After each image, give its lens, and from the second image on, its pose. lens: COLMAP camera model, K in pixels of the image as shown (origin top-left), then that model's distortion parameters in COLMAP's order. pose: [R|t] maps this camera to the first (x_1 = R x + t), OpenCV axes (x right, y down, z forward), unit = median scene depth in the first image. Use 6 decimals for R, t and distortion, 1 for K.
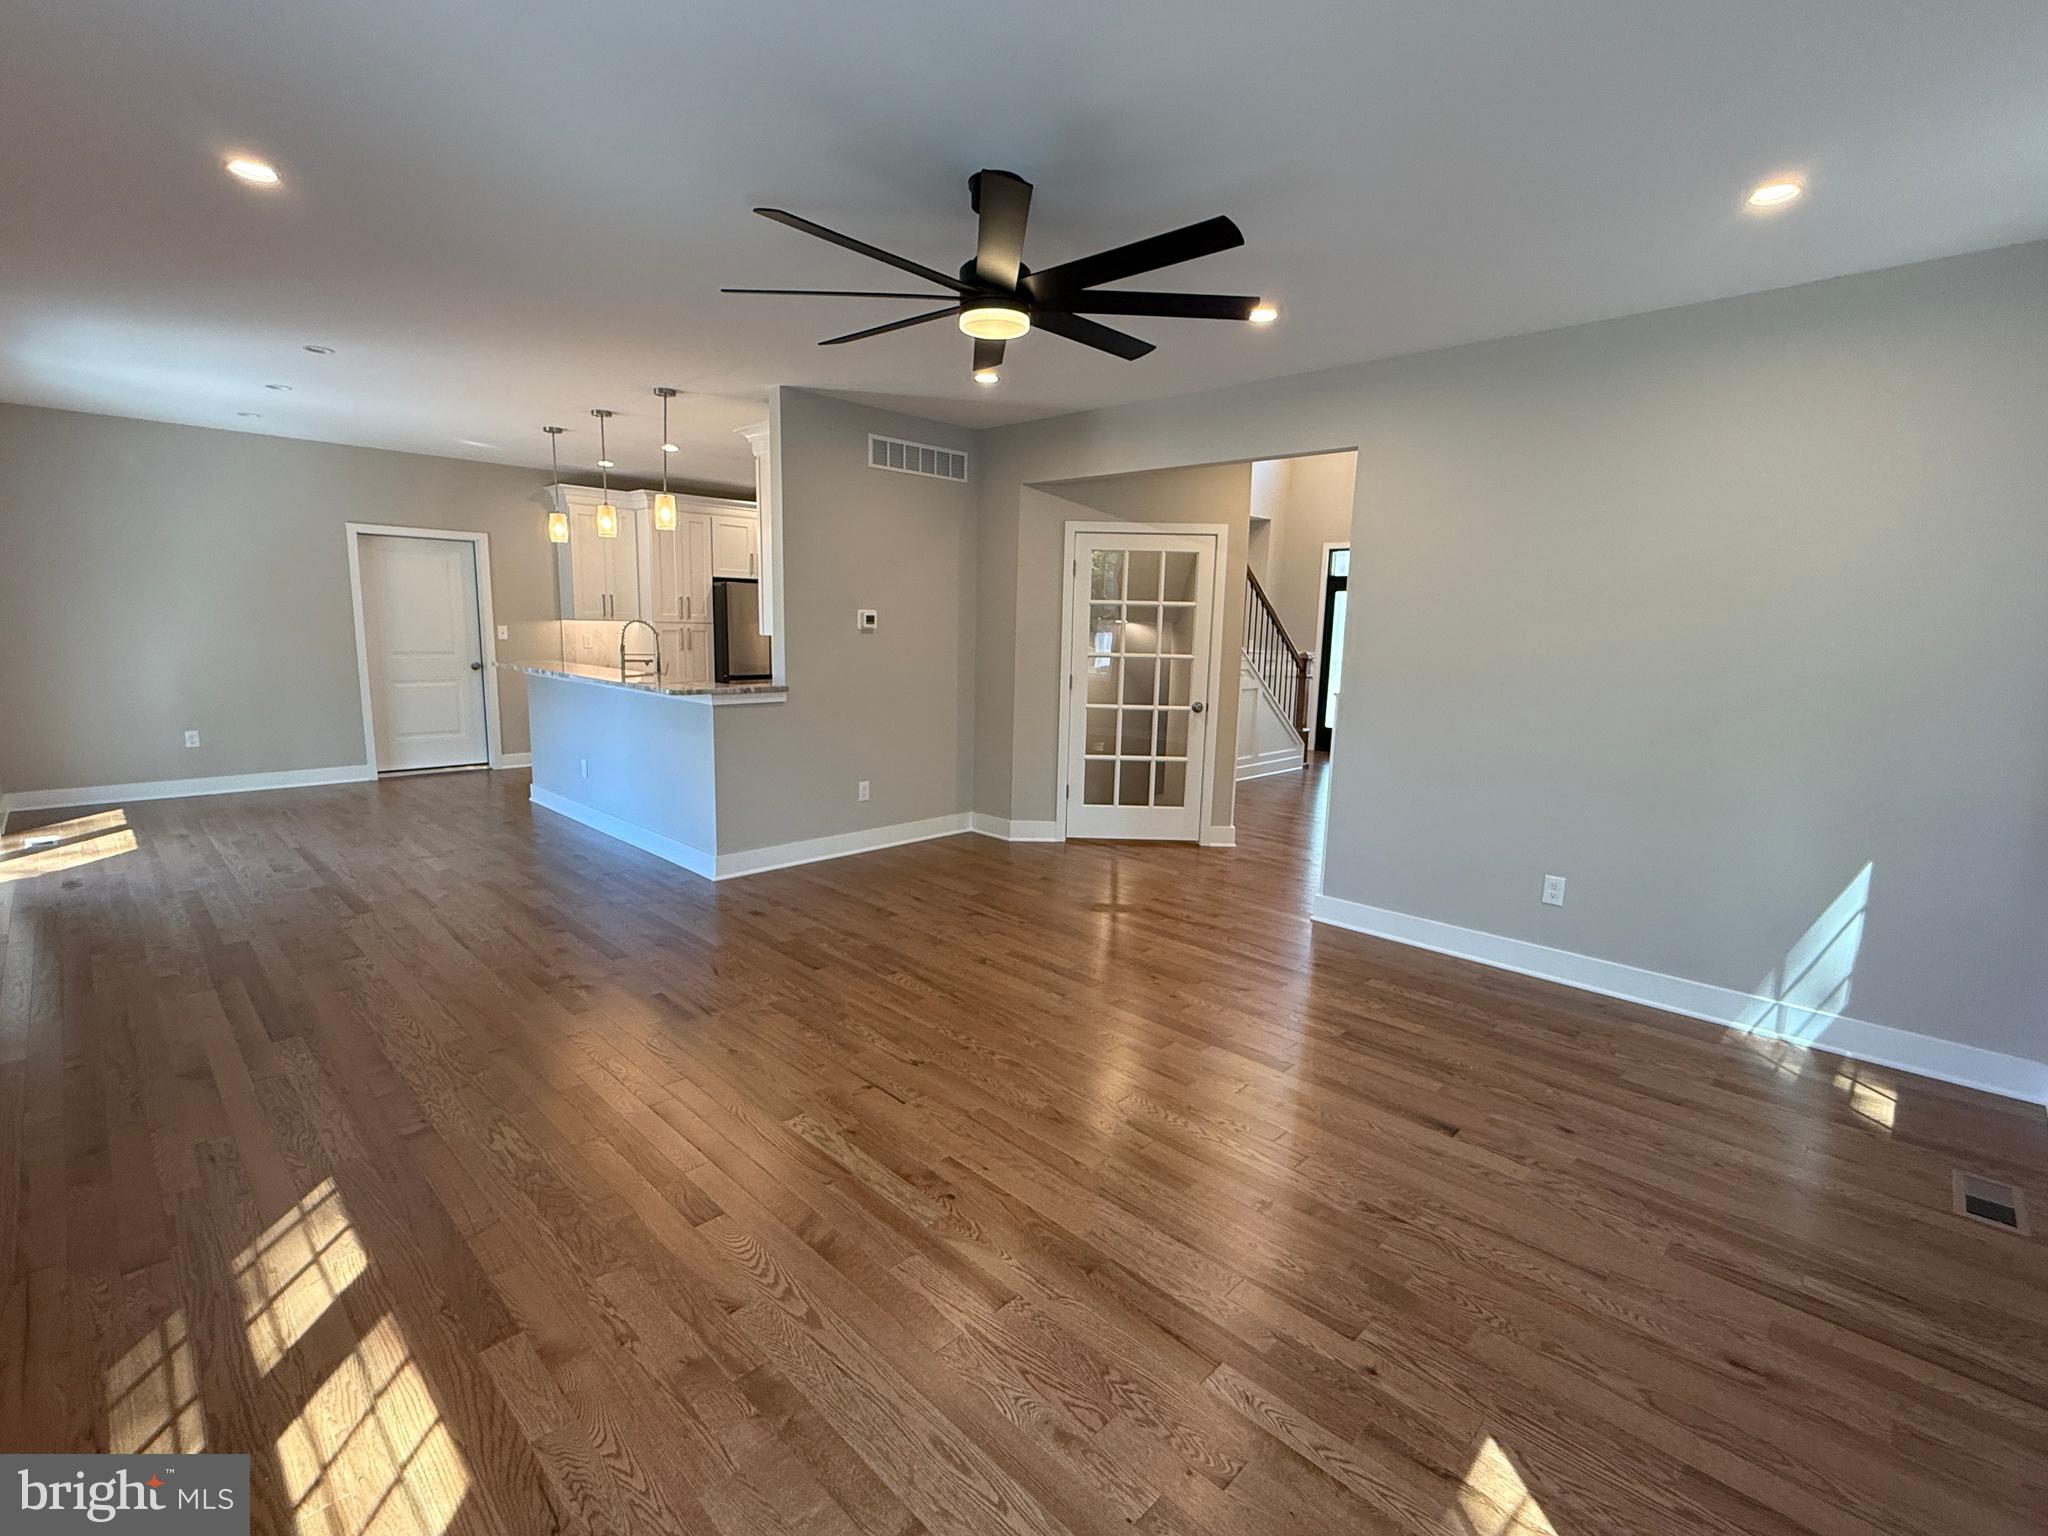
lens RADIAL K [[920.5, 0, 1024.0], [0, 920.5, 768.0], [0, 0, 1]] dist [0.001224, -0.007209]
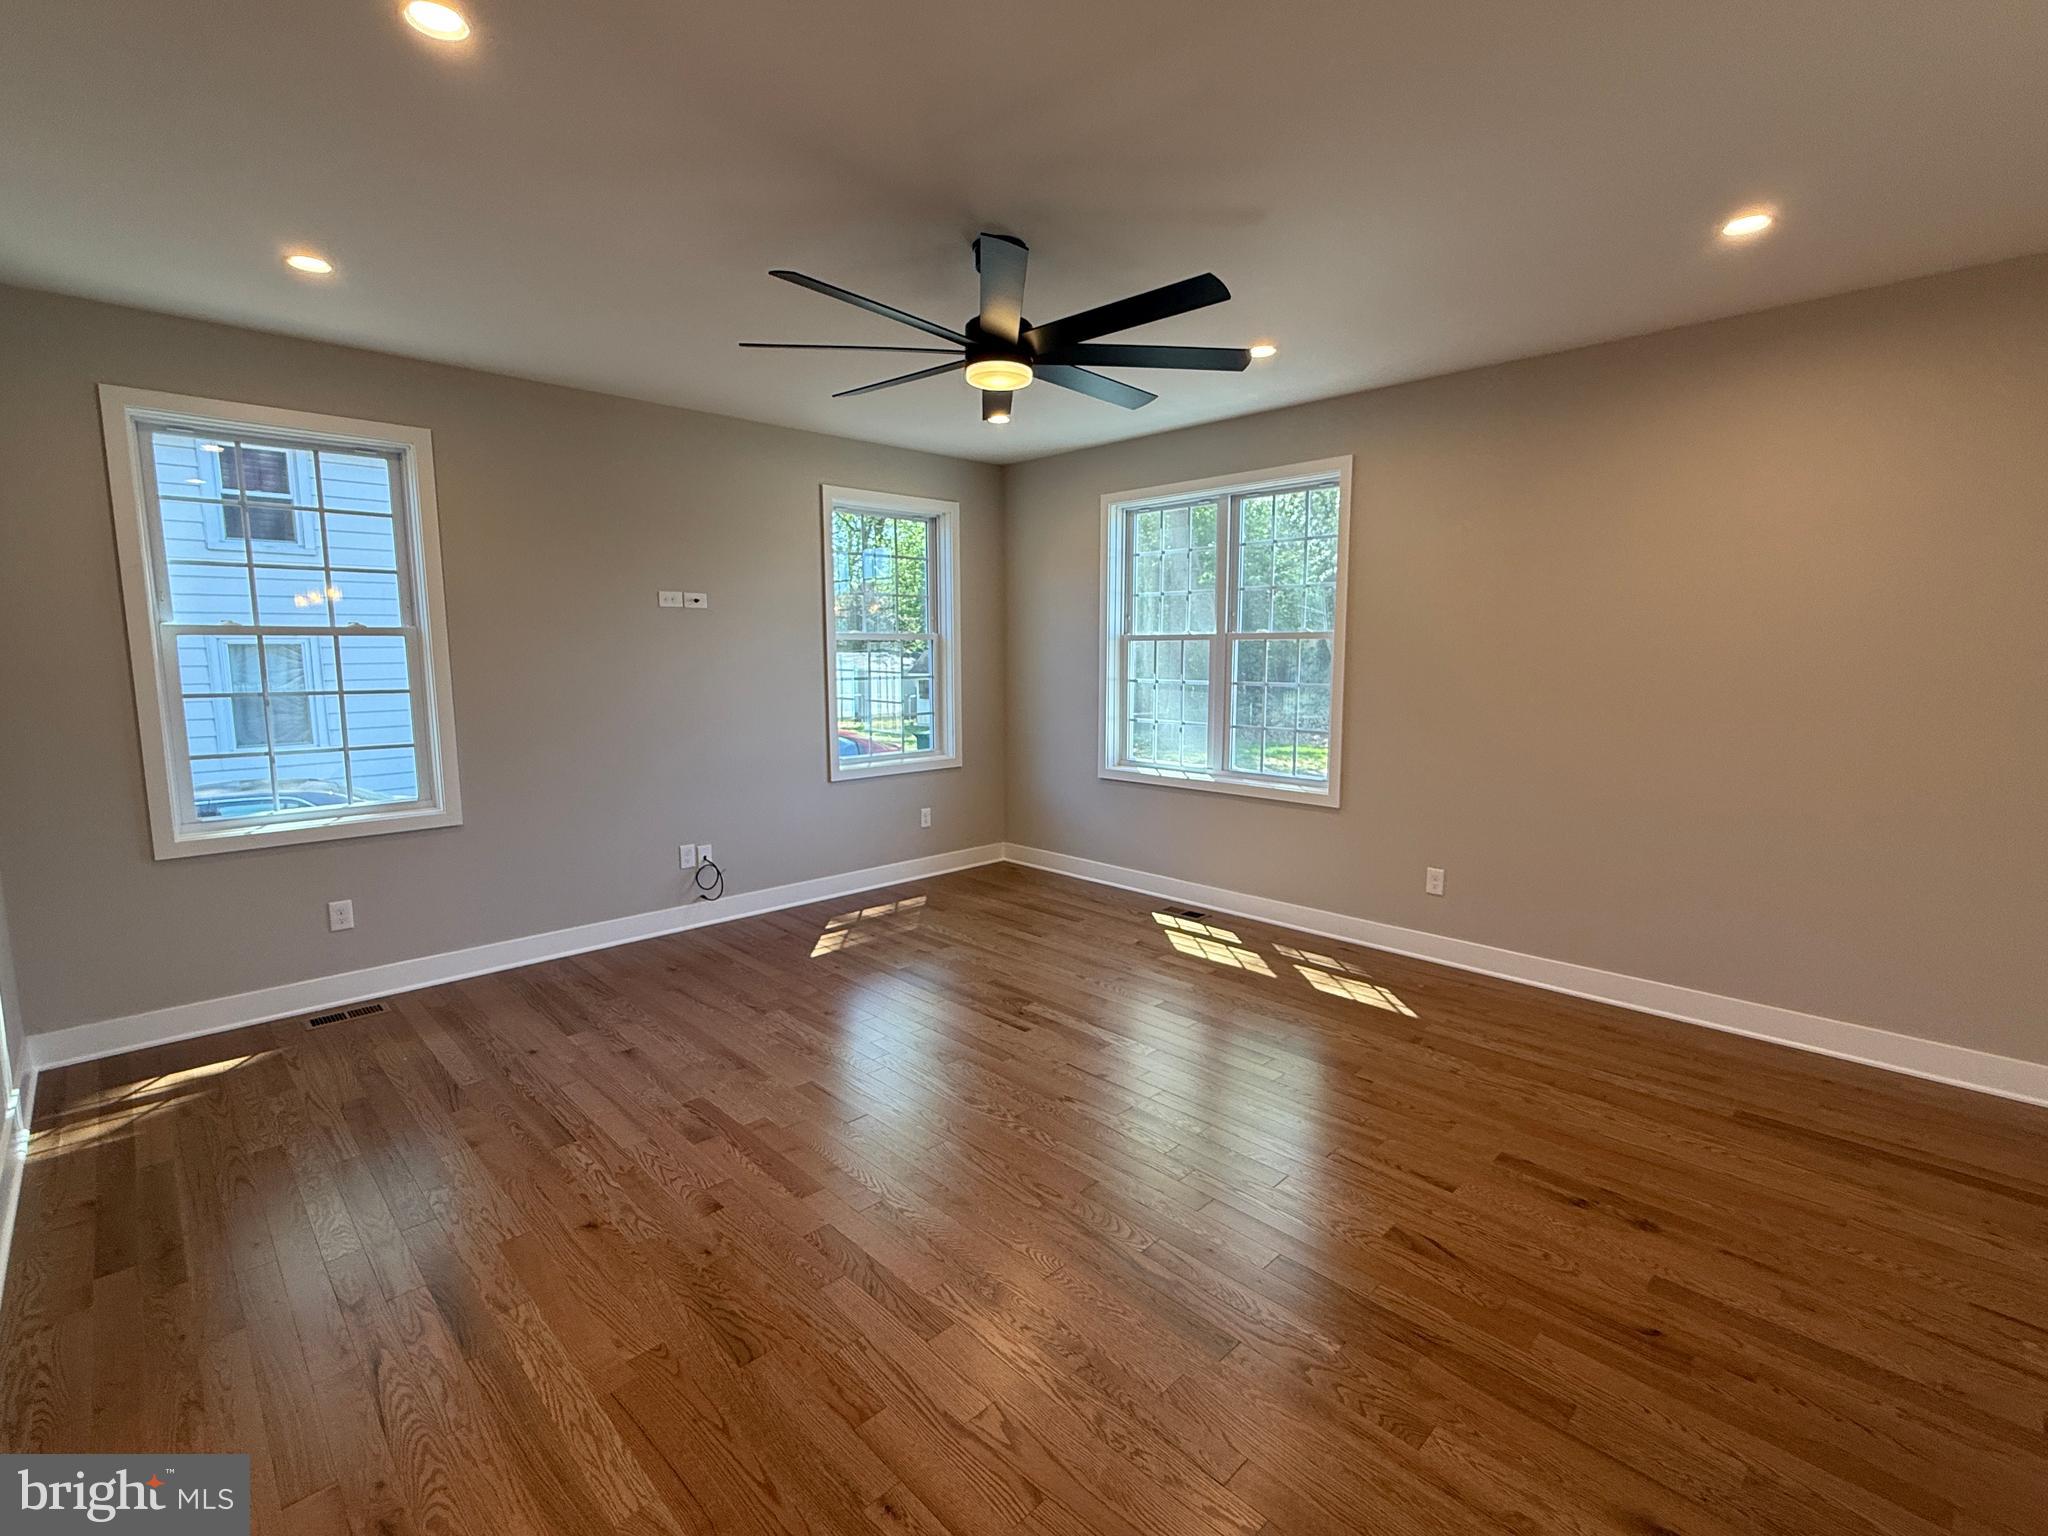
lens RADIAL K [[920.5, 0, 1024.0], [0, 920.5, 768.0], [0, 0, 1]] dist [0.001224, -0.007209]
pose [[-0.999419, -0.025601, 0.022489, -0.036335], [-0.018144, 0.958442, 0.284711, -0.133492], [-0.028843, 0.284137, -0.958350, 0.806563]]
